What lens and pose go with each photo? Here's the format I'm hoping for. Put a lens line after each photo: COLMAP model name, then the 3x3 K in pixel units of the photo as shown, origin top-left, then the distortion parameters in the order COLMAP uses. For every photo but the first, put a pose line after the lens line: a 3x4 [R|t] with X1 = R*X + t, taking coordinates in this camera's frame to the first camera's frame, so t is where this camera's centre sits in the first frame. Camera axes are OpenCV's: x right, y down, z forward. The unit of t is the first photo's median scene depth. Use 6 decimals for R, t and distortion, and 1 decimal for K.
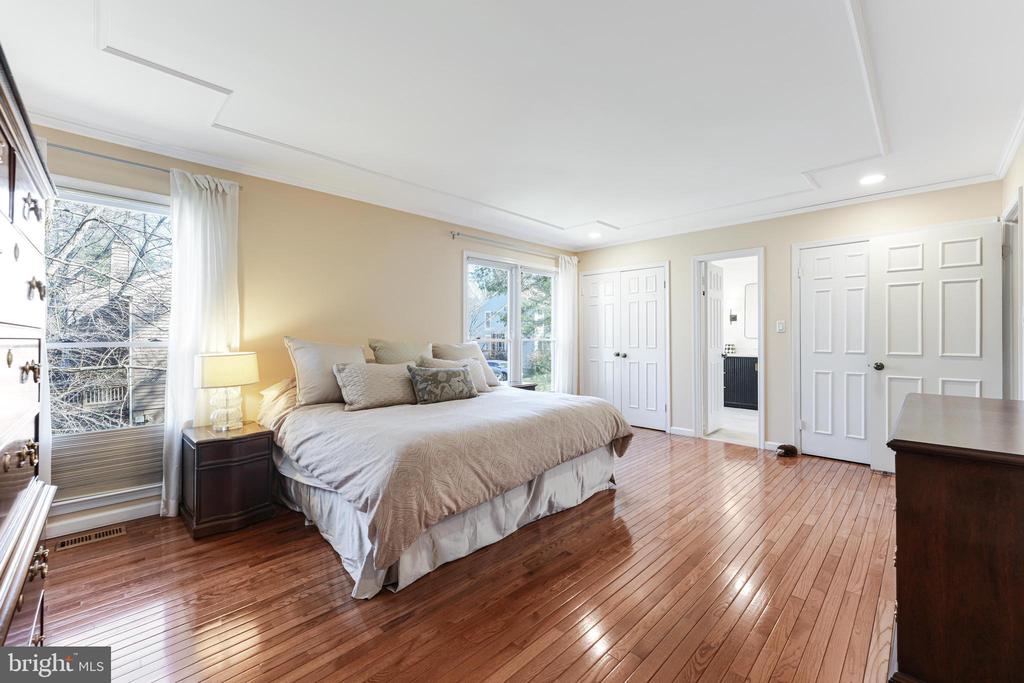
lens RADIAL K [[420.1, 0, 514.8], [0, 420.1, 333.7], [0, 0, 1]] dist [0.000710, -0.000746]
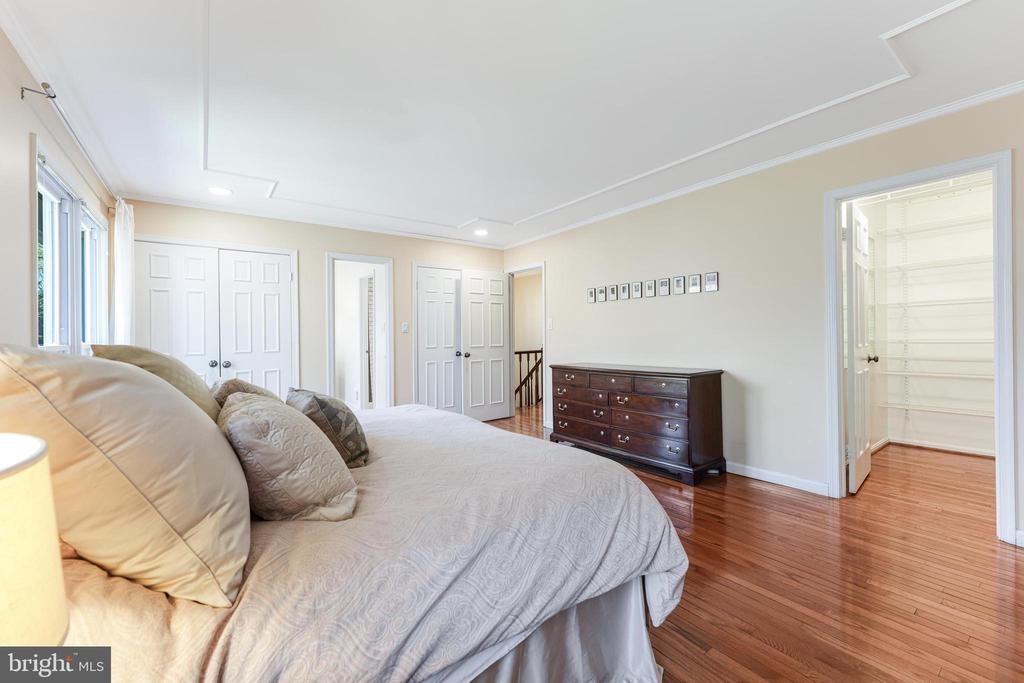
lens RADIAL K [[420.1, 0, 514.8], [0, 420.1, 338.3], [0, 0, 1]] dist [0.000710, -0.000746]
pose [[0.144415, -0.011066, 0.989455, -0.618721], [0.007132, 0.999923, 0.010143, 0.004000], [-0.989491, 0.005592, 0.144483, 0.619259]]
